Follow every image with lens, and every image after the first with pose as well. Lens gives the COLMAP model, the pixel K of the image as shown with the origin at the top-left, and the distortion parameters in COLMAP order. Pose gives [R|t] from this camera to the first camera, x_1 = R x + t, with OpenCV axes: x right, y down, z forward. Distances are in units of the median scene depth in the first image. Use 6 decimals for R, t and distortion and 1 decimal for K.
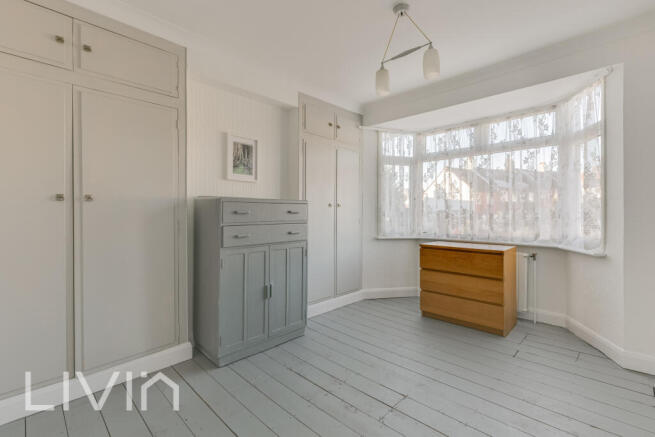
lens RADIAL K [[288.8, 0, 327.3], [0, 288.8, 210.0], [0, 0, 1]] dist [-0.000477, -0.000145]
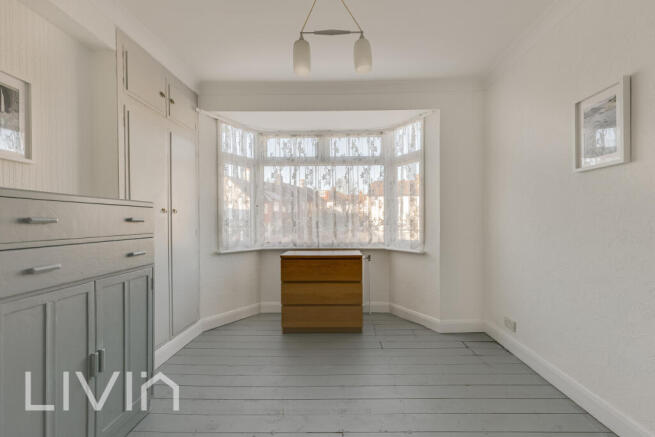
lens RADIAL K [[294.9, 0, 334.2], [0, 294.9, 223.4], [0, 0, 1]] dist [0.003207, 0.000134]
pose [[0.729625, -0.008712, 0.683792, -0.193163], [-0.001881, 0.999890, 0.014746, 0.003757], [-0.683845, -0.012045, 0.729528, 0.211718]]
